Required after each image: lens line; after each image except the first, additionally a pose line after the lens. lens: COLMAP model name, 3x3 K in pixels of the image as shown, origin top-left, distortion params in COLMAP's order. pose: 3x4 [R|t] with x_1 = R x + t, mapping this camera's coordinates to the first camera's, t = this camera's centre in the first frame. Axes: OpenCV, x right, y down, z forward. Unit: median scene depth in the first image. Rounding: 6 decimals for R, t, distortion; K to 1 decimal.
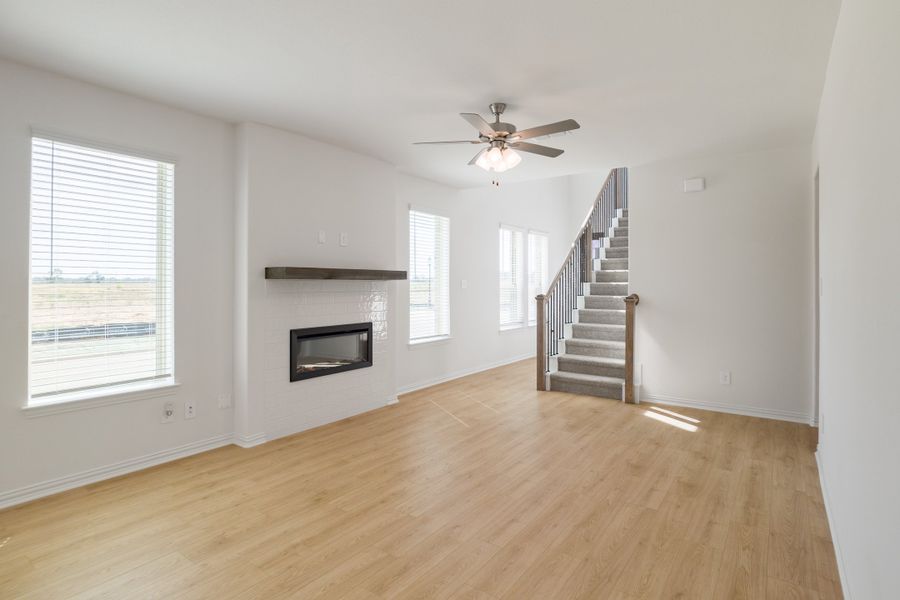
lens RADIAL K [[462.6, 0, 449.1], [0, 462.6, 278.5], [0, 0, 1]] dist [-0.027292, -0.000173]
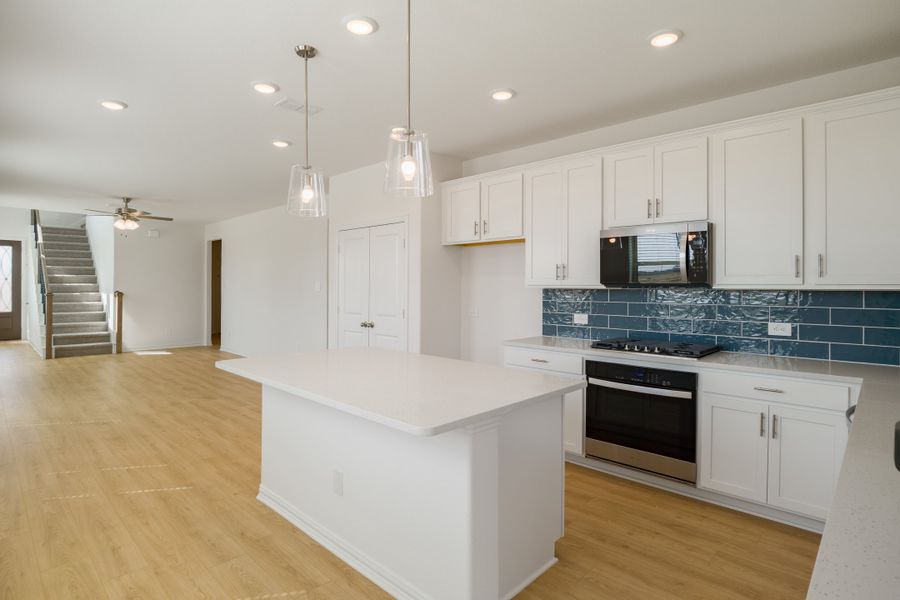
lens RADIAL K [[439.5, 0, 453.8], [0, 439.5, 286.5], [0, 0, 1]] dist [-0.030570, 0.000165]
pose [[0.113971, -0.000370, 0.993484, -1.550850], [-0.014590, 0.999891, 0.002046, -0.007039], [-0.993377, -0.014728, 0.113953, -0.640696]]
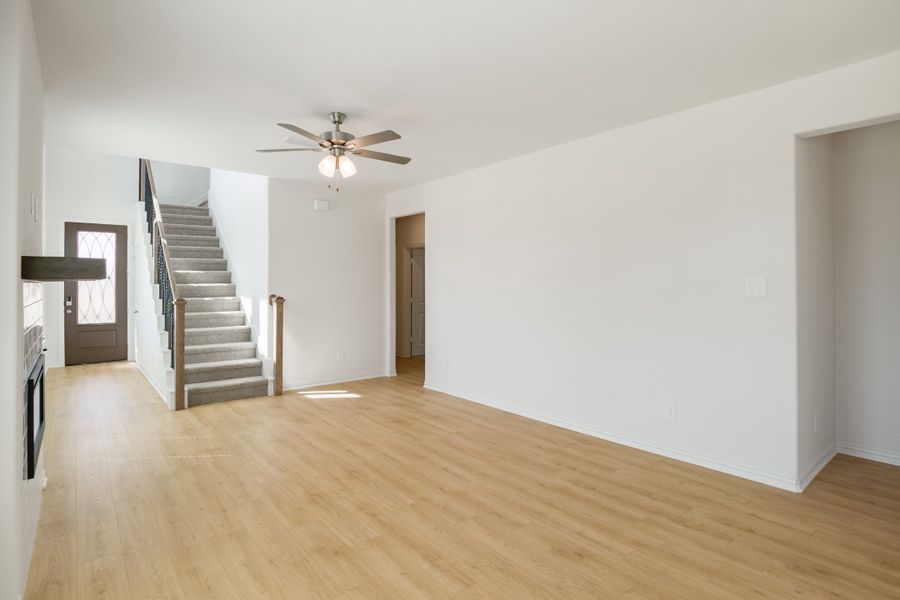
lens RADIAL K [[462.6, 0, 449.1], [0, 462.6, 278.5], [0, 0, 1]] dist [-0.027292, -0.000173]
pose [[0.265971, 0.006533, 0.963959, -0.778390], [-0.004379, 0.999975, -0.005569, -0.000331], [-0.963971, -0.002739, 0.265993, 0.454319]]
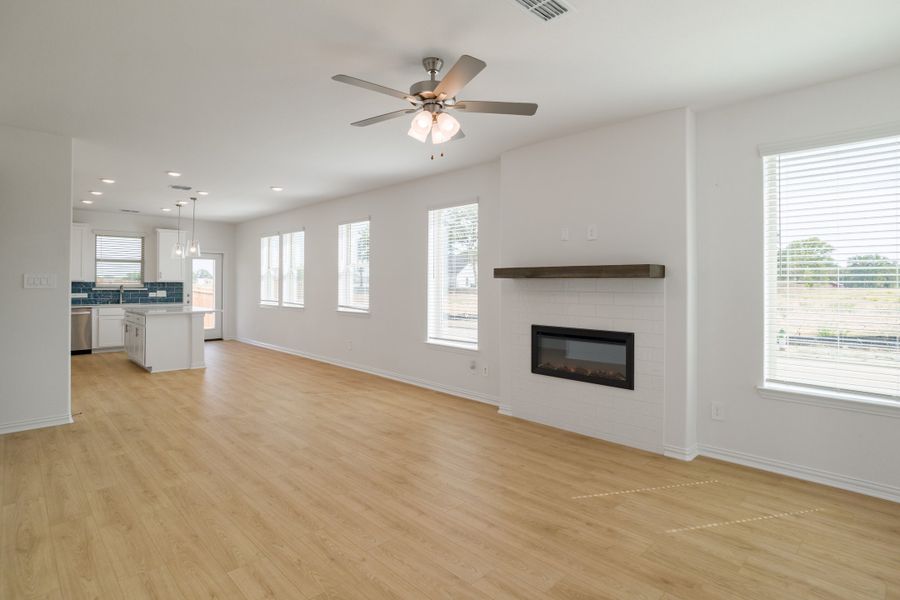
lens RADIAL K [[472.9, 0, 467.5], [0, 472.9, 279.0], [0, 0, 1]] dist [-0.045768, 0.012379]
pose [[-0.148538, -0.010758, -0.988848, 0.857334], [0.002203, 0.999935, -0.011210, 0.017083], [0.988904, -0.003844, -0.148505, 1.115261]]
